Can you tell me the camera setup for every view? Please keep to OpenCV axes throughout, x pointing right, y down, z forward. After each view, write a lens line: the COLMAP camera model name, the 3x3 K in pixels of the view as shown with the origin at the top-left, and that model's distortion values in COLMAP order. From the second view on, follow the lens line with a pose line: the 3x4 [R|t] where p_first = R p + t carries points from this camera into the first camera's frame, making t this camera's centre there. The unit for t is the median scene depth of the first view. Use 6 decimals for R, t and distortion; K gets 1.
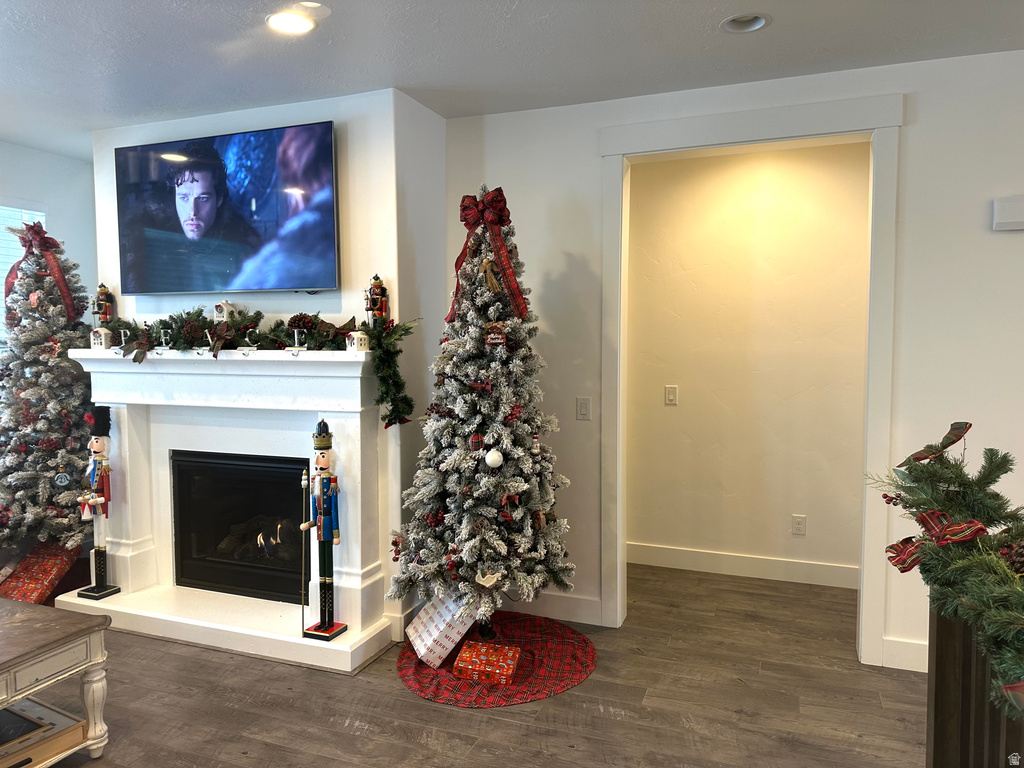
lens RADIAL K [[730.9, 0, 491.1], [0, 730.9, 373.8], [0, 0, 1]] dist [0.059728, -0.059179]
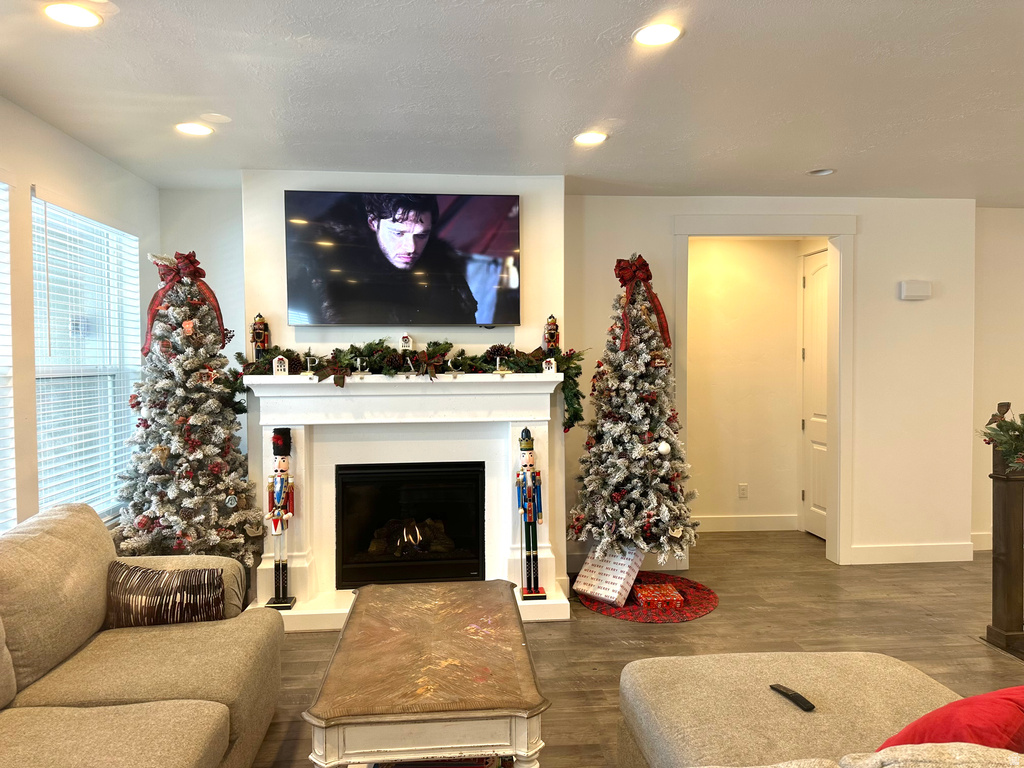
lens RADIAL K [[715.9, 0, 509.5], [0, 715.9, 381.8], [0, 0, 1]] dist [0.123033, -0.165813]
pose [[0.897143, -0.016075, 0.441448, -0.811024], [0.027096, 0.999458, -0.018671, 0.005817], [-0.440908, 0.028712, 0.897093, -0.109107]]
